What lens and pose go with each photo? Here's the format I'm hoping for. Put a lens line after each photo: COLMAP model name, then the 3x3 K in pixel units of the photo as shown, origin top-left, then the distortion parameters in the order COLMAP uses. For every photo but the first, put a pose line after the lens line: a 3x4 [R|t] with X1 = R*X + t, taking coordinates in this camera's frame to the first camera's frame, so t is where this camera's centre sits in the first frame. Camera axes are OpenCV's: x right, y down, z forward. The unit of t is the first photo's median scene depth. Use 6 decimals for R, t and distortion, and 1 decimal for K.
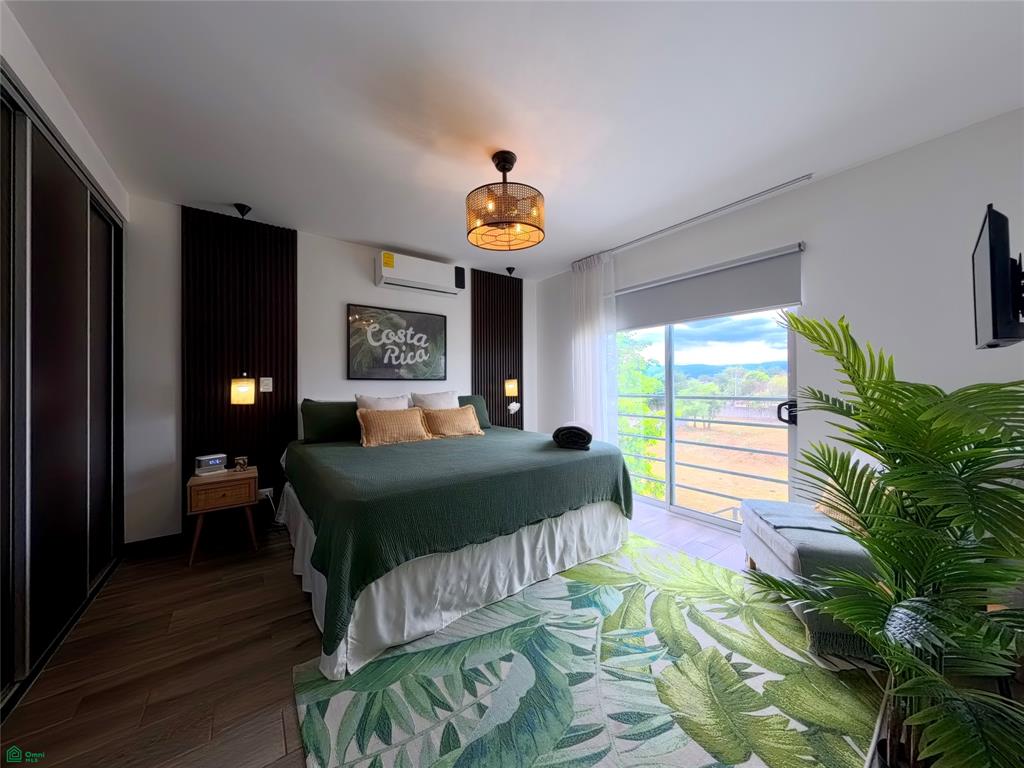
lens RADIAL K [[357.6, 0, 512.5], [0, 357.6, 382.0], [0, 0, 1]] dist [0.005507, -0.001763]
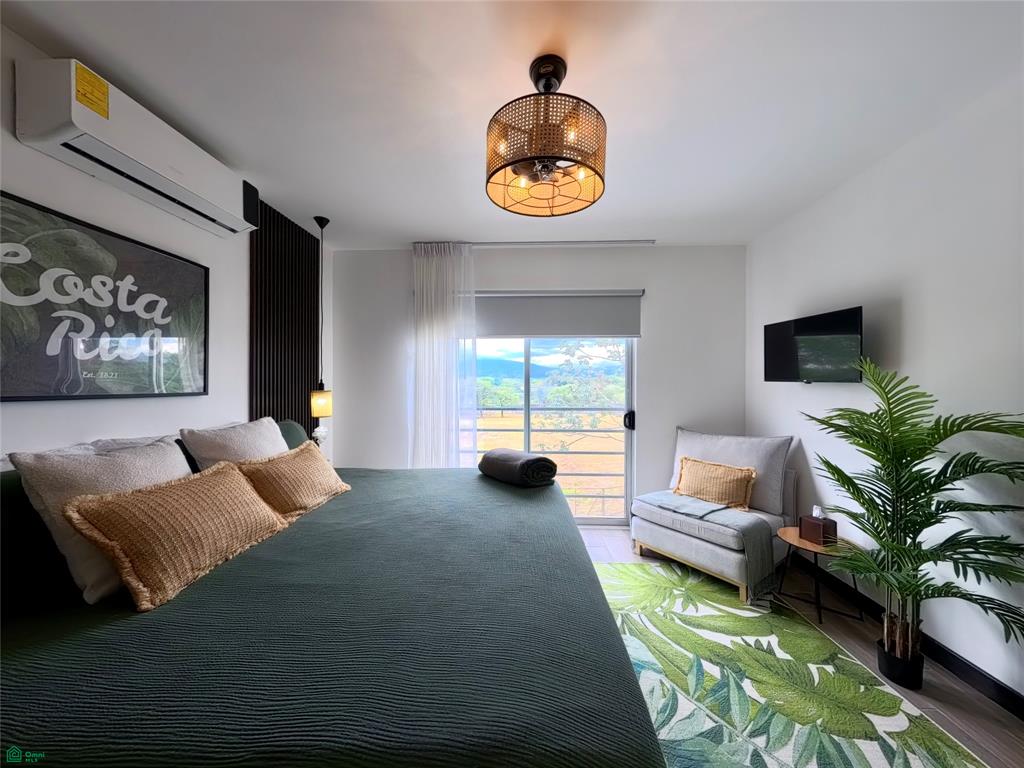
lens RADIAL K [[357.6, 0, 512.5], [0, 357.6, 382.0], [0, 0, 1]] dist [0.005507, -0.001763]
pose [[0.624356, 0.010792, 0.781065, -0.347611], [-0.011971, 0.999919, -0.004246, -0.028919], [-0.781048, -0.006700, 0.624435, 0.384576]]
